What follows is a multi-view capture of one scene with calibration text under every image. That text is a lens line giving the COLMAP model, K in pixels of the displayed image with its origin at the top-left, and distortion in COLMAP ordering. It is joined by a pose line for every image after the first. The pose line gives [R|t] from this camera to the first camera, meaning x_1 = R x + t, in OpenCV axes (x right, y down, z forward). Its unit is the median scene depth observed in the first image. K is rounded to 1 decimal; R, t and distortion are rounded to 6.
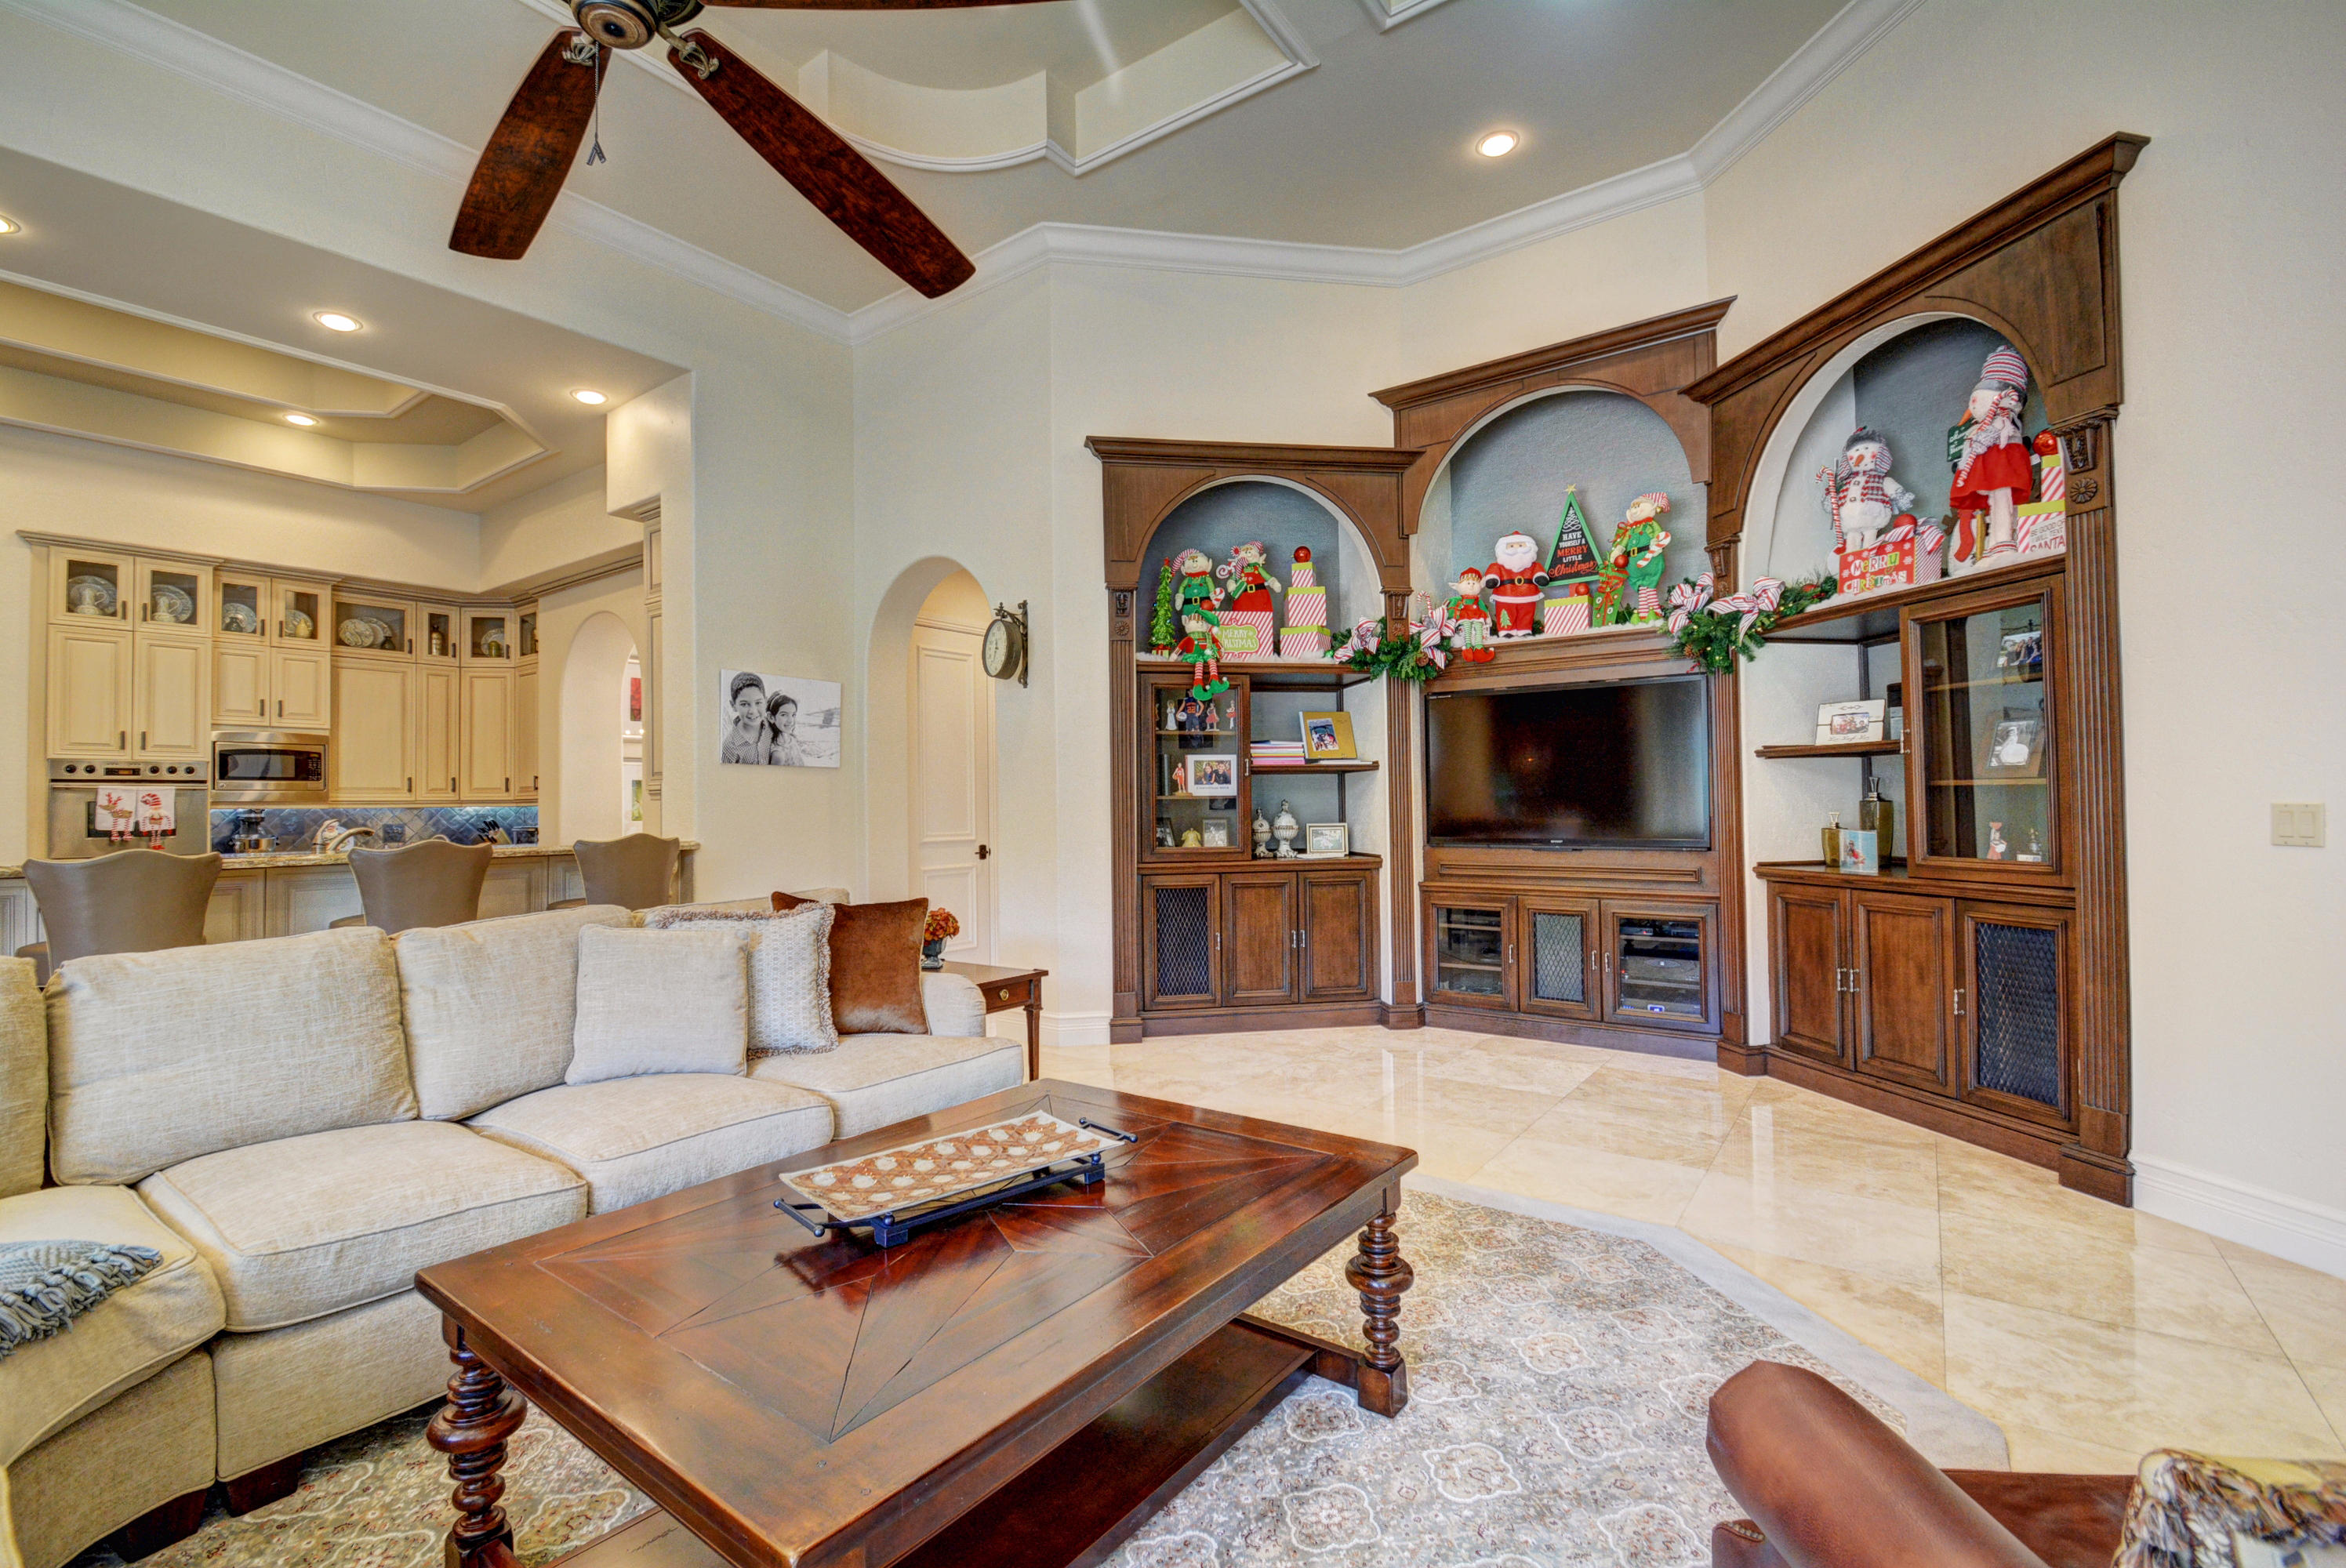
lens RADIAL K [[1032.3, 0, 1151.3], [0, 1032.3, 788.0], [0, 0, 1]] dist [0.014641, -0.018857]
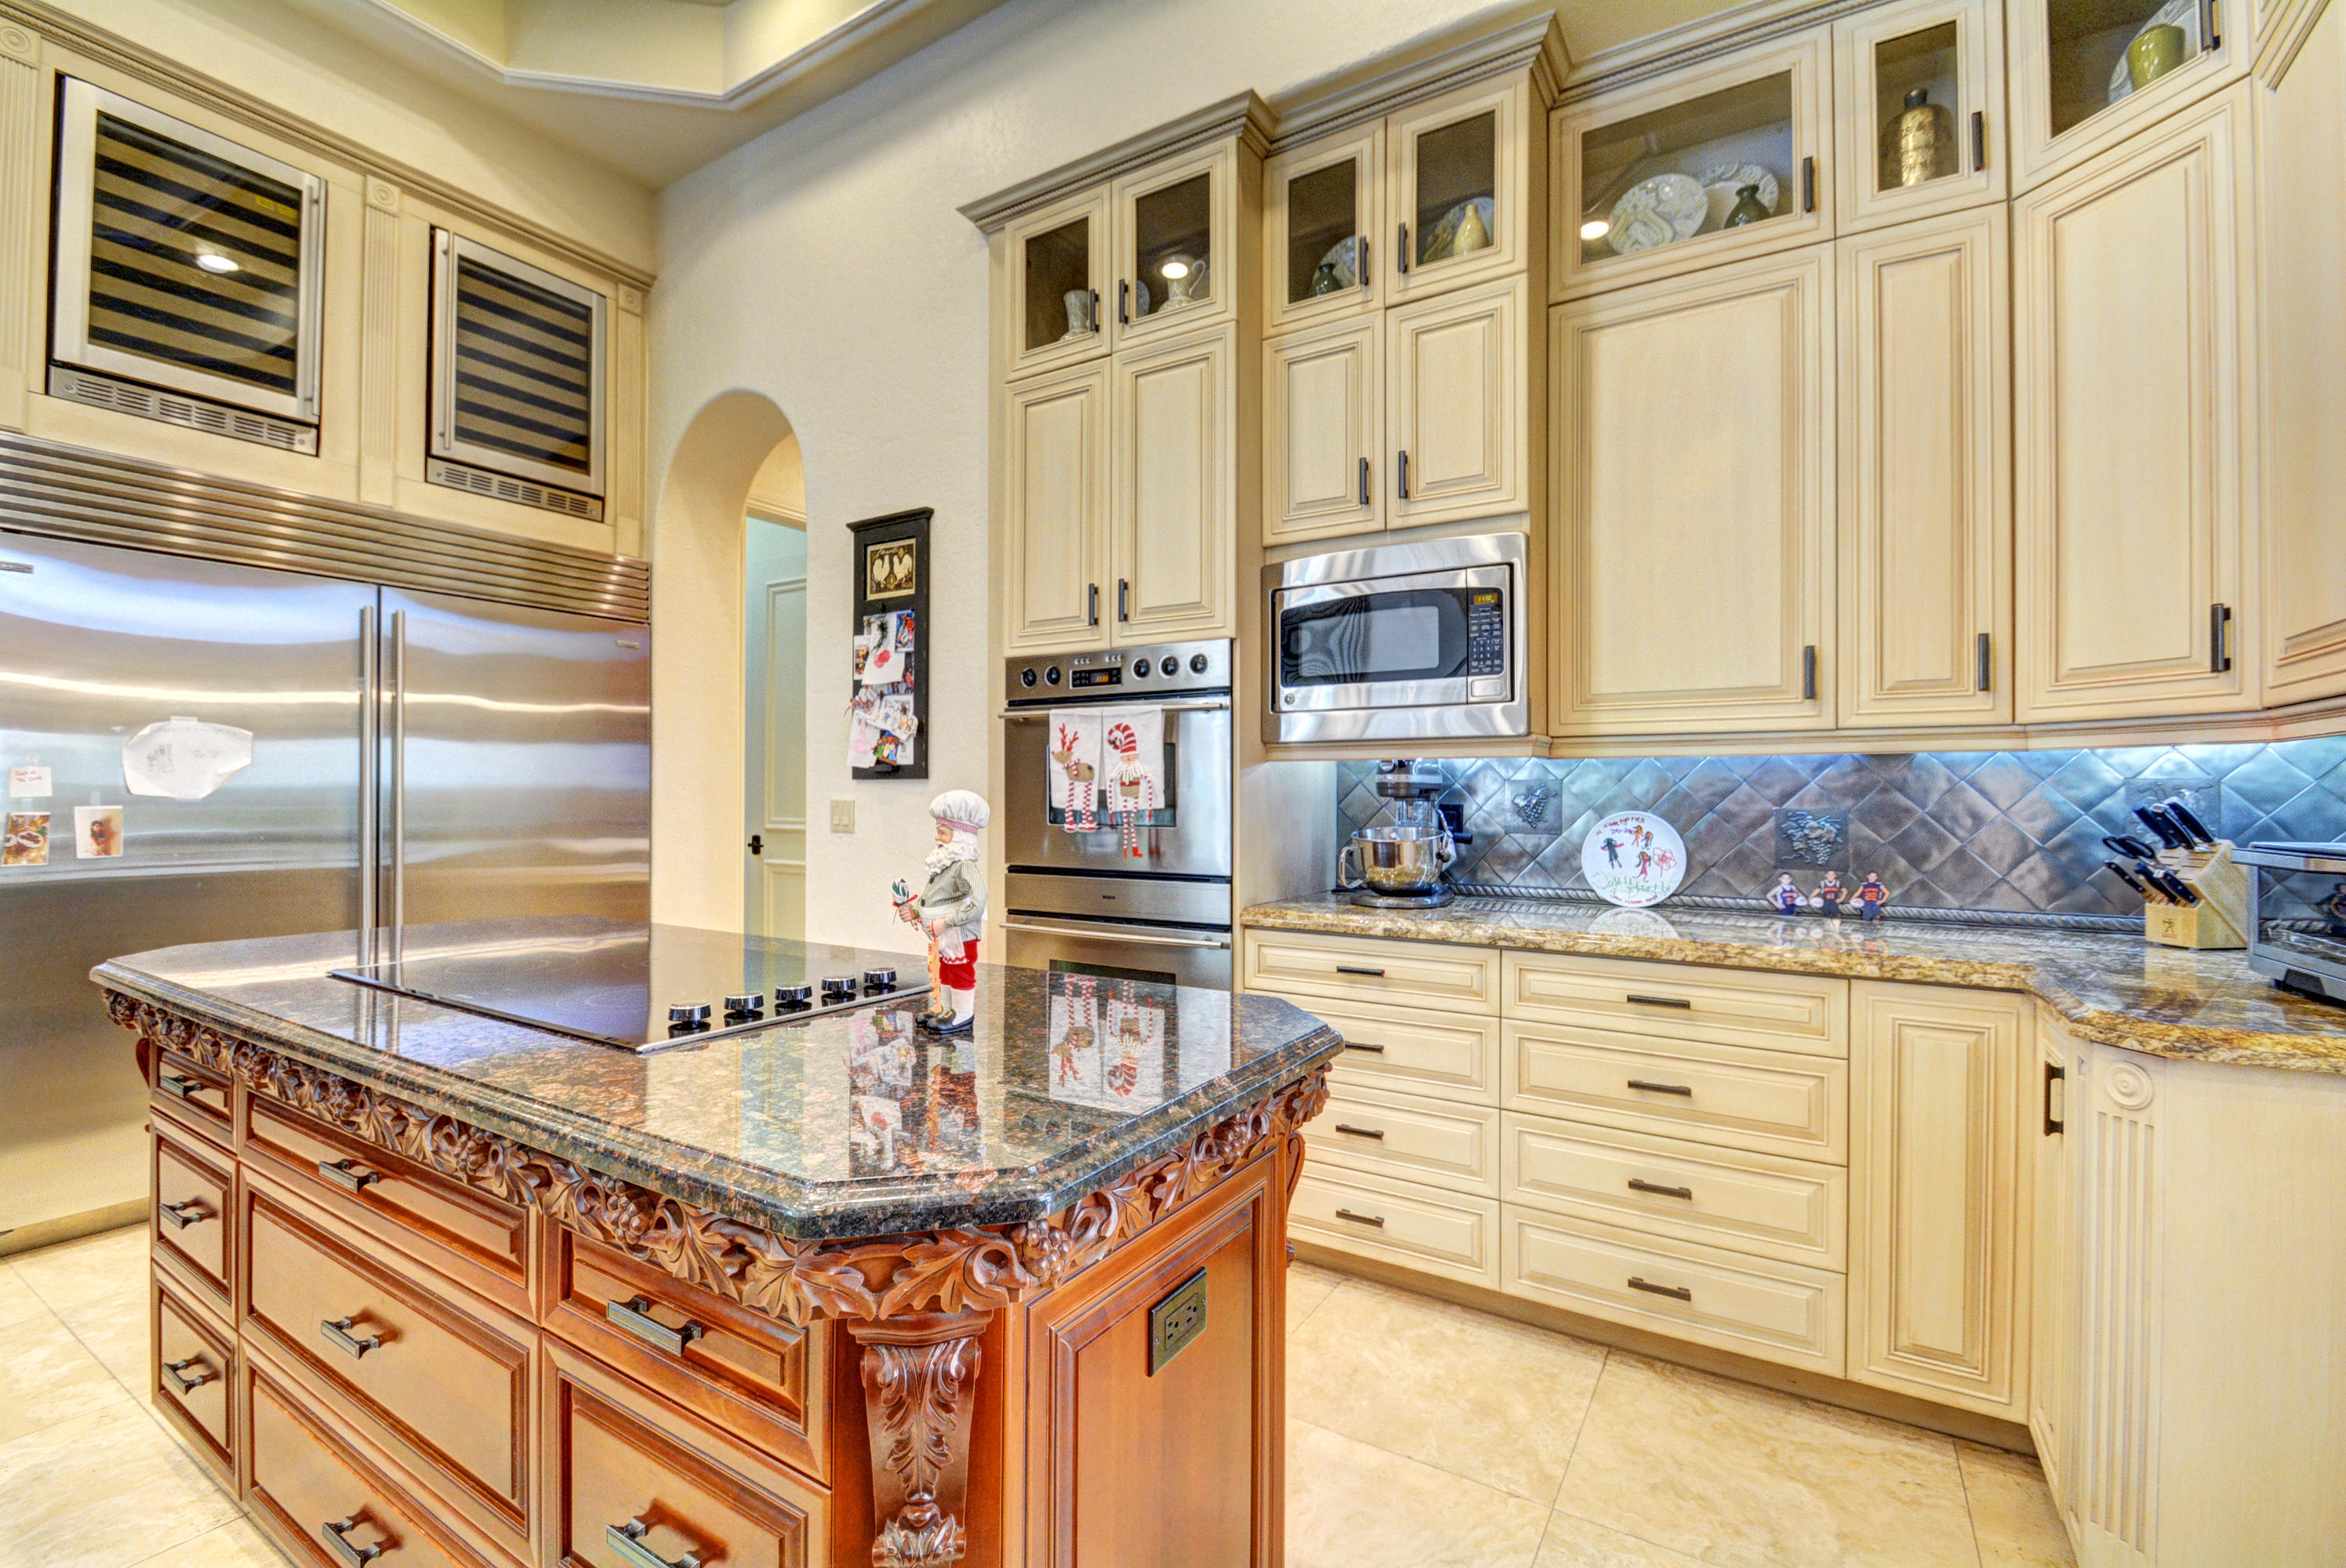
lens RADIAL K [[1028.8, 0, 1149.2], [0, 1028.8, 785.4], [0, 0, 1]] dist [-0.000904, -0.008018]
pose [[0.075634, 0.006148, -0.997117, -0.635568], [0.016007, 0.999845, 0.007379, 0.031832], [0.997007, -0.016519, 0.075524, 1.124304]]
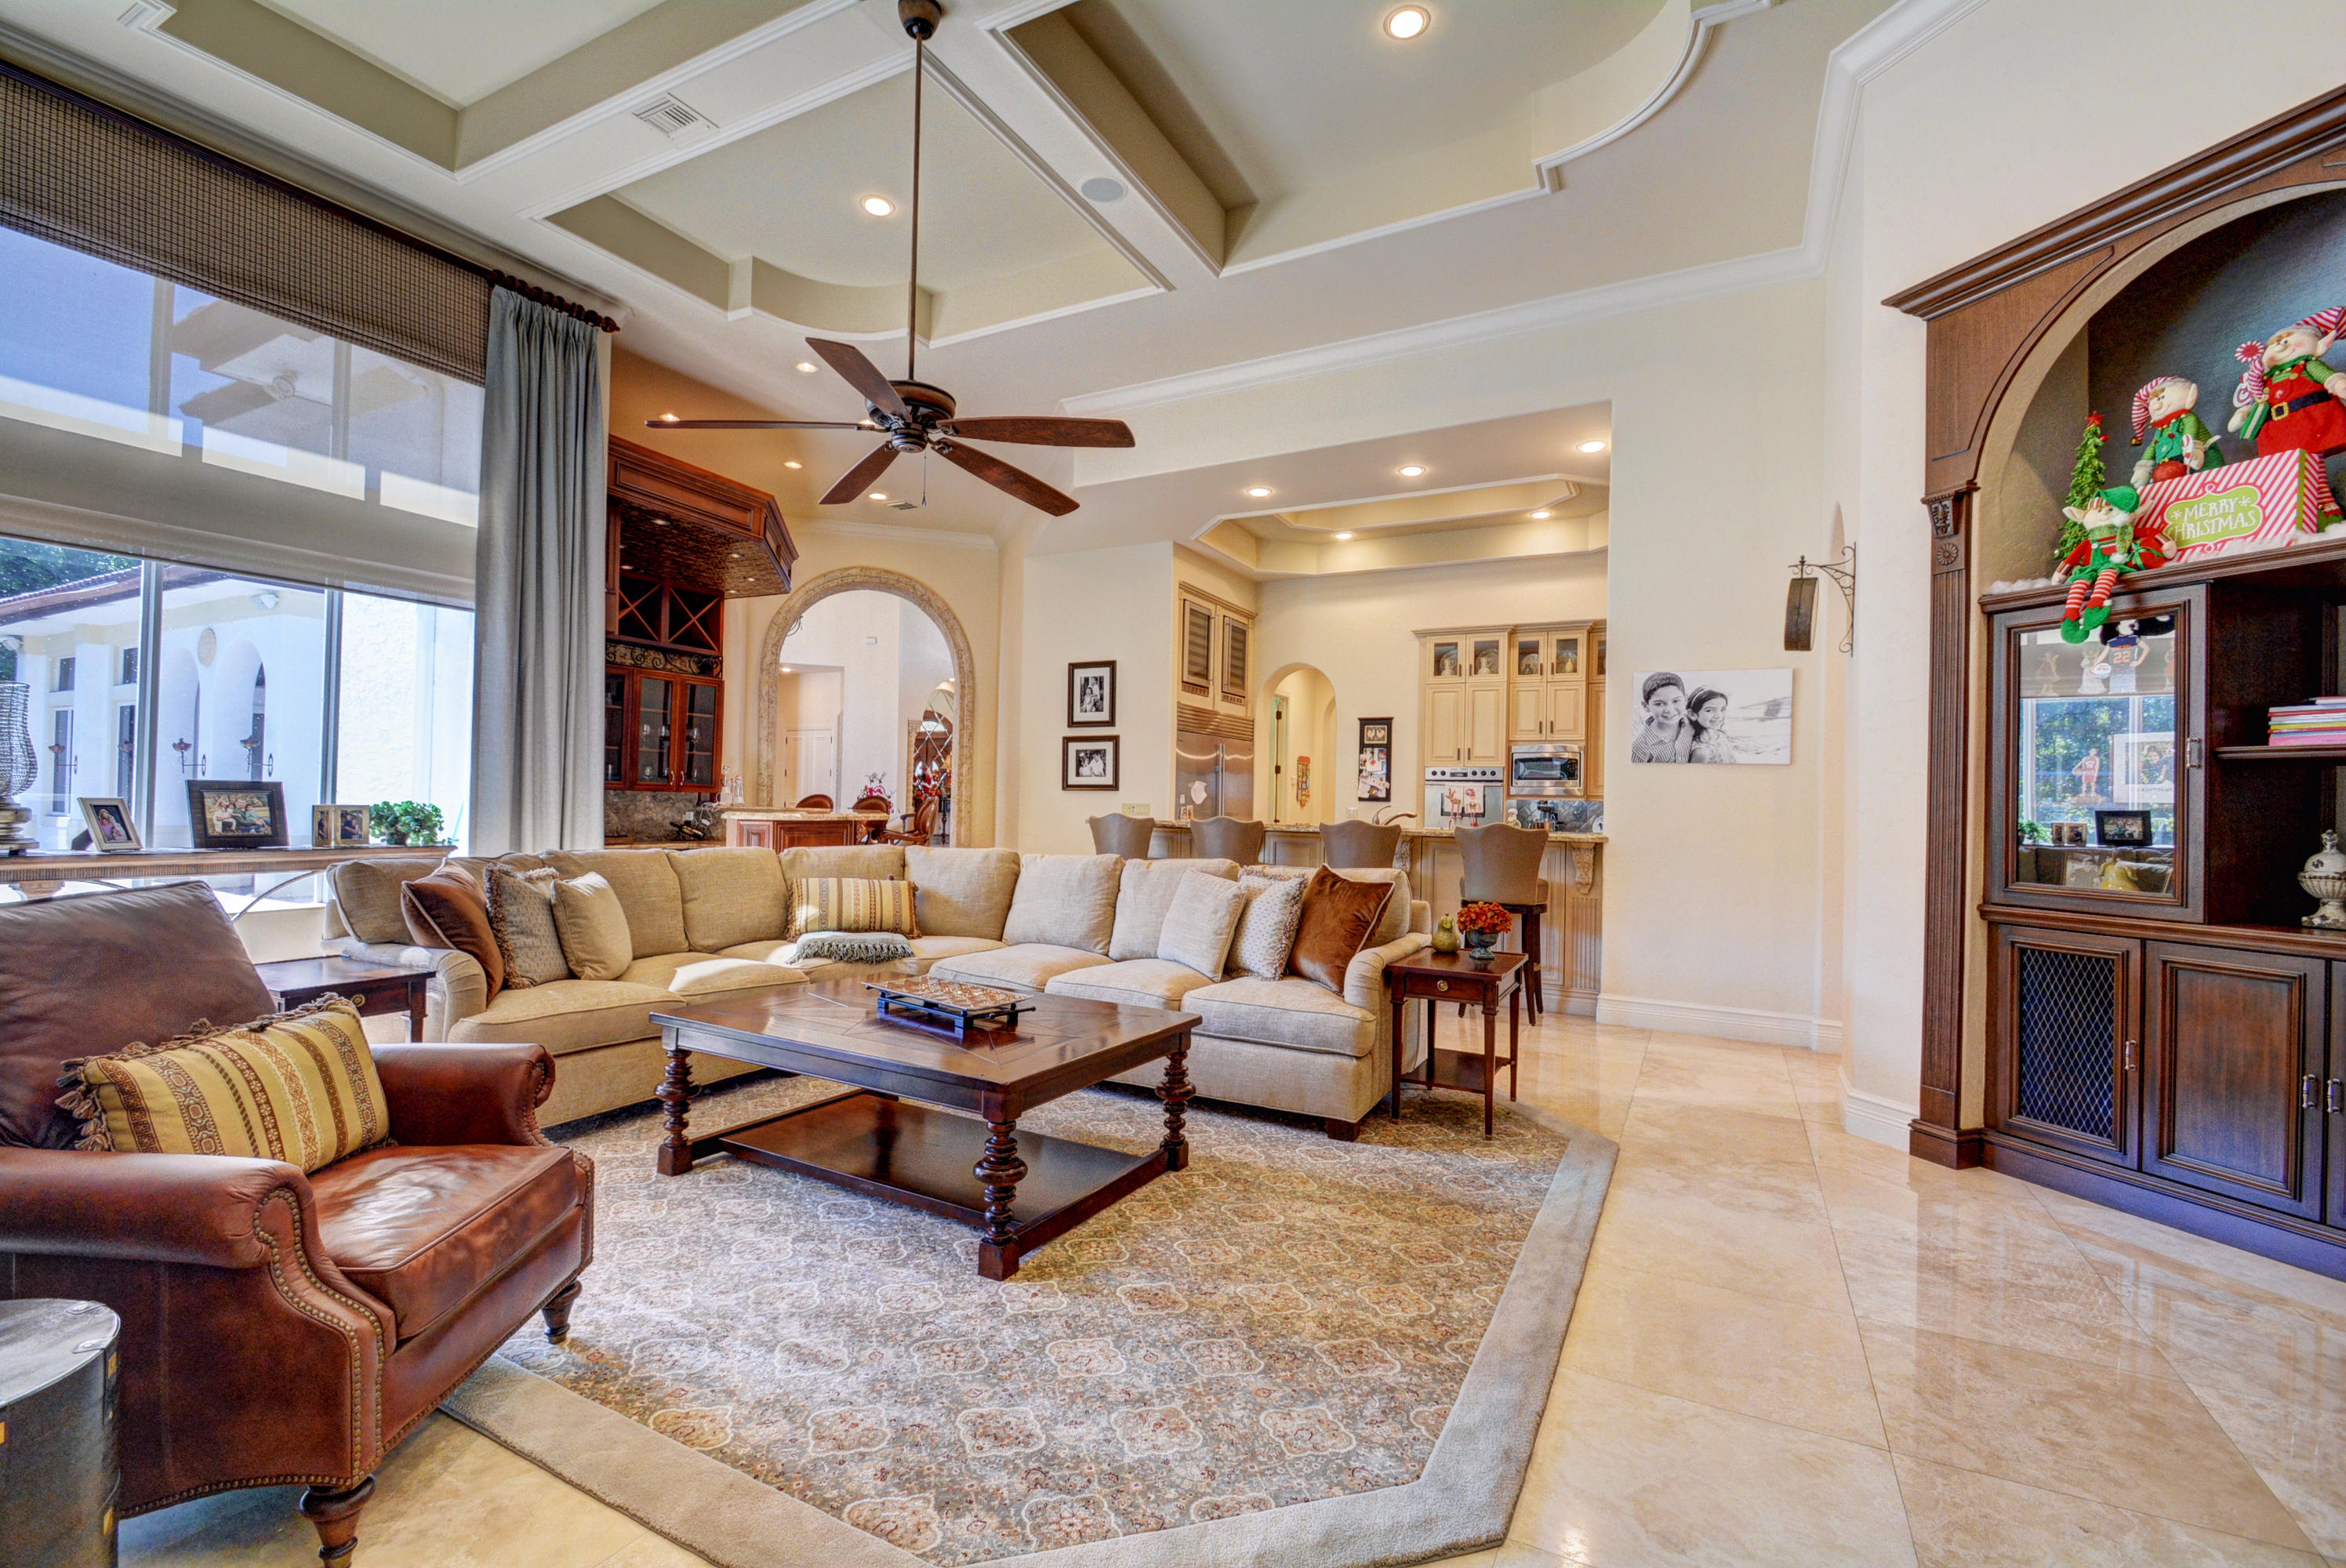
lens RADIAL K [[1028.8, 0, 1149.2], [0, 1028.8, 785.4], [0, 0, 1]] dist [-0.000904, -0.008018]
pose [[0.134105, 0.003267, -0.990962, 0.545321], [-0.005219, 0.999983, 0.002591, -0.001064], [0.990953, 0.004825, 0.134120, 0.371767]]
